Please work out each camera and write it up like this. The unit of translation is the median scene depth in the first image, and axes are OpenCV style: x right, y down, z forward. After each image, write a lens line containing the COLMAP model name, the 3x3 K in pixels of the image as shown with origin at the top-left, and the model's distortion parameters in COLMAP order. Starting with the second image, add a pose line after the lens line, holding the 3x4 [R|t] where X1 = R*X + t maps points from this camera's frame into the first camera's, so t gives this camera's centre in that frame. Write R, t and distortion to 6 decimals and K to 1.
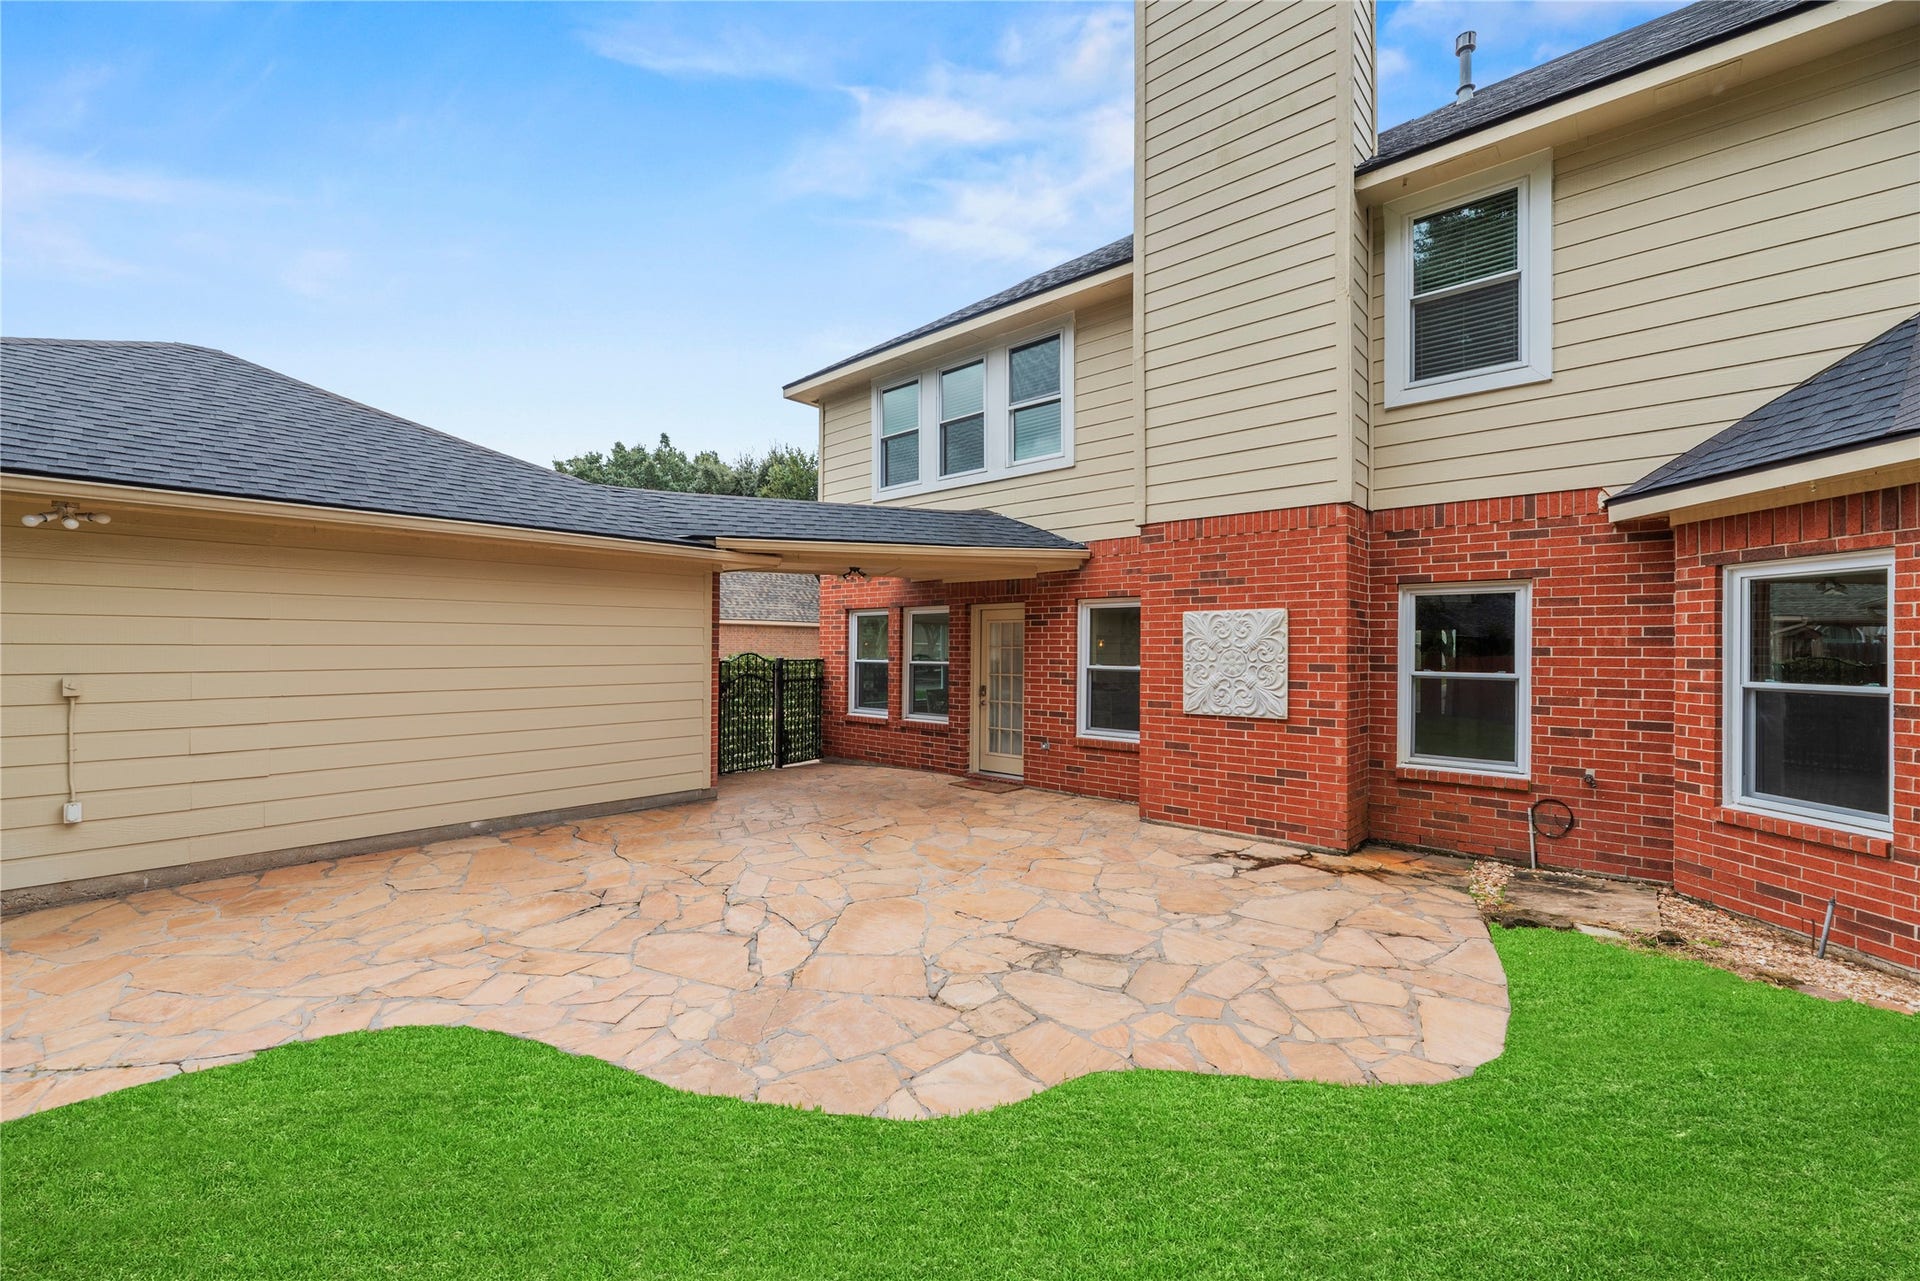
lens RADIAL K [[781.4, 0, 960.6], [0, 781.4, 644.7], [0, 0, 1]] dist [0.001029, -0.000141]
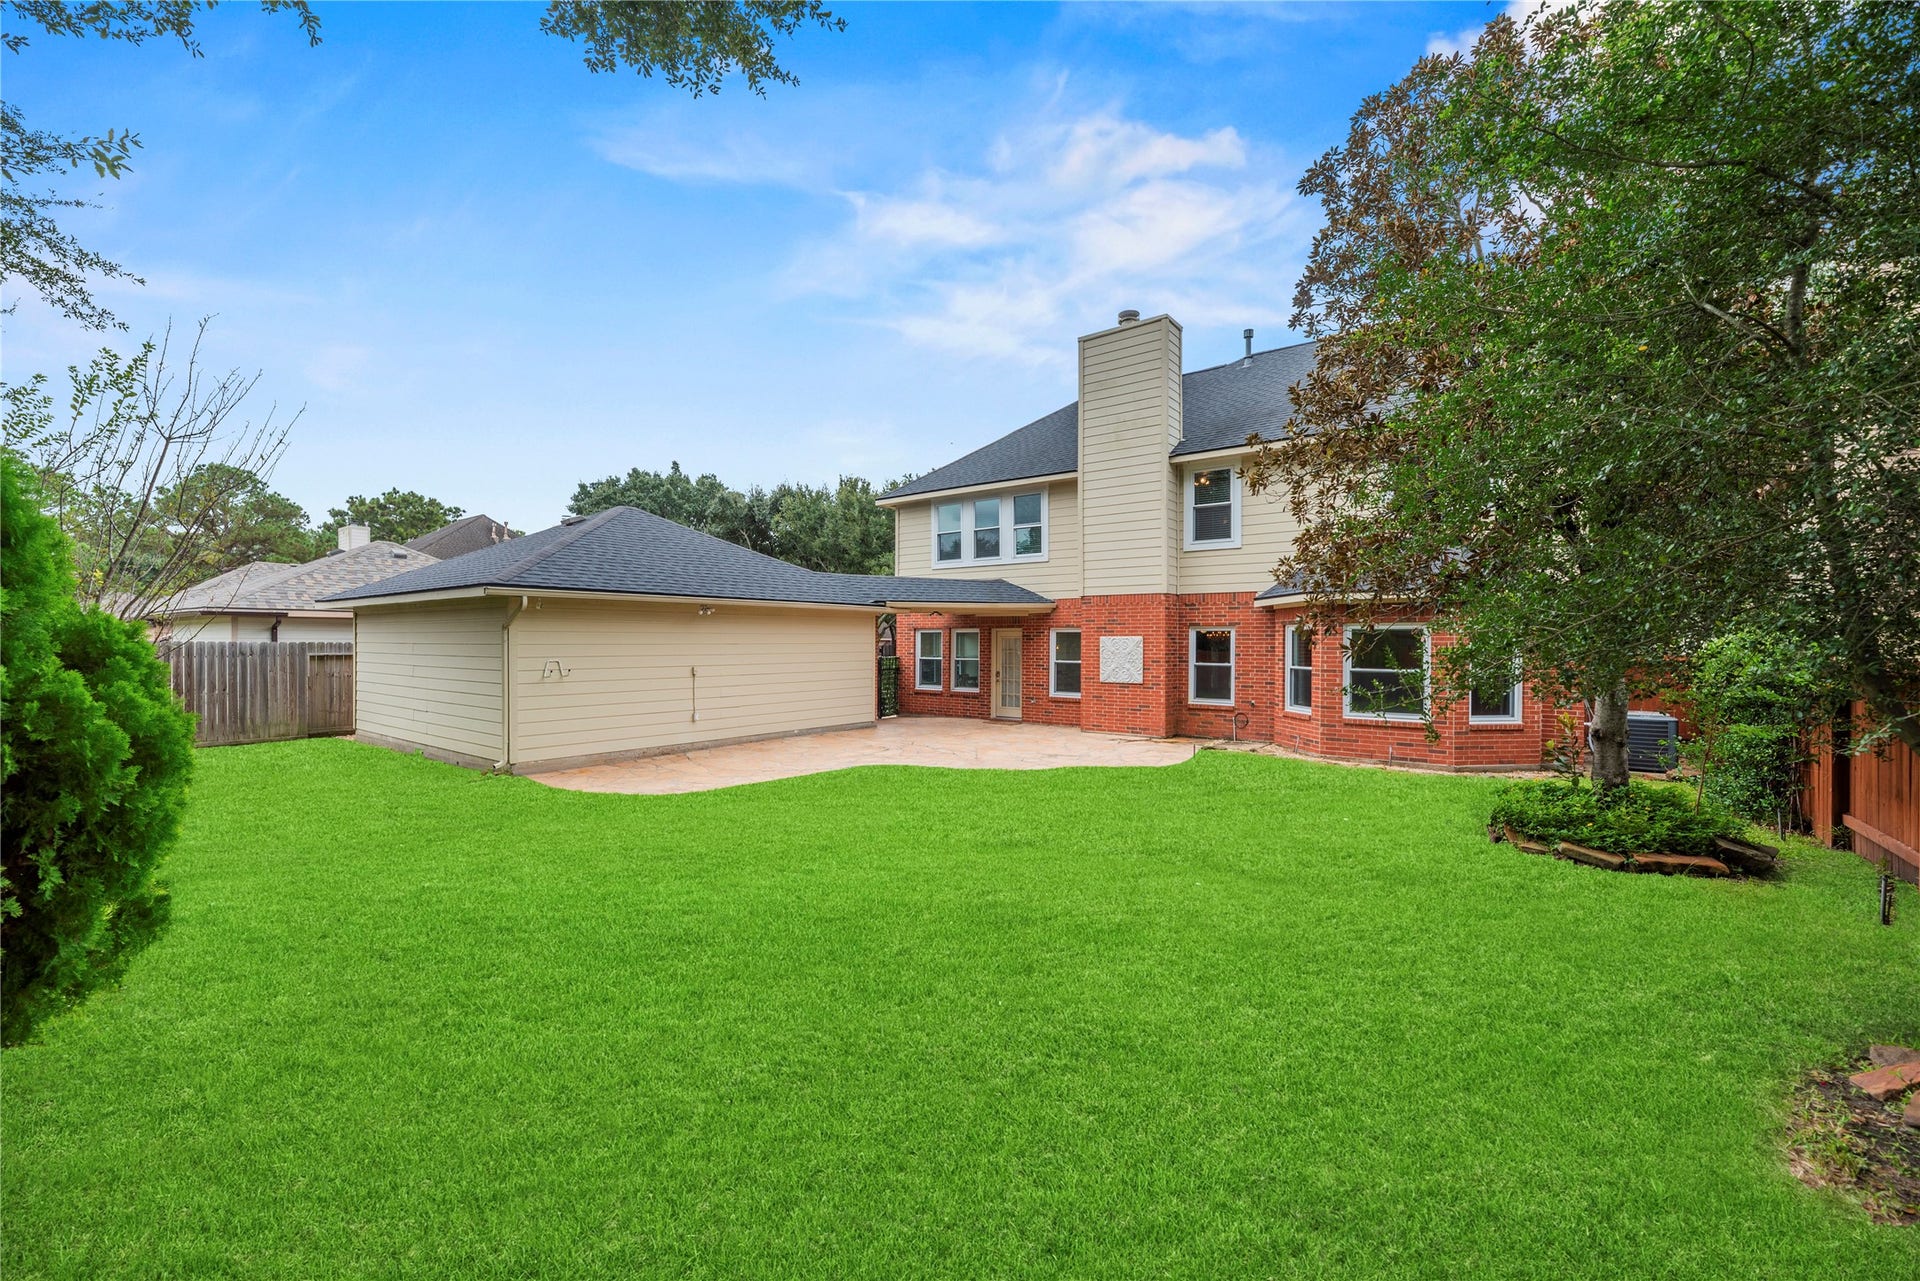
lens RADIAL K [[781.4, 0, 962.8], [0, 781.4, 647.8], [0, 0, 1]] dist [0.001029, -0.000141]
pose [[0.996856, -0.001664, 0.079221, -0.333018], [0.000708, 0.999927, 0.012094, -0.044334], [-0.079235, -0.012000, 0.996784, -1.407597]]
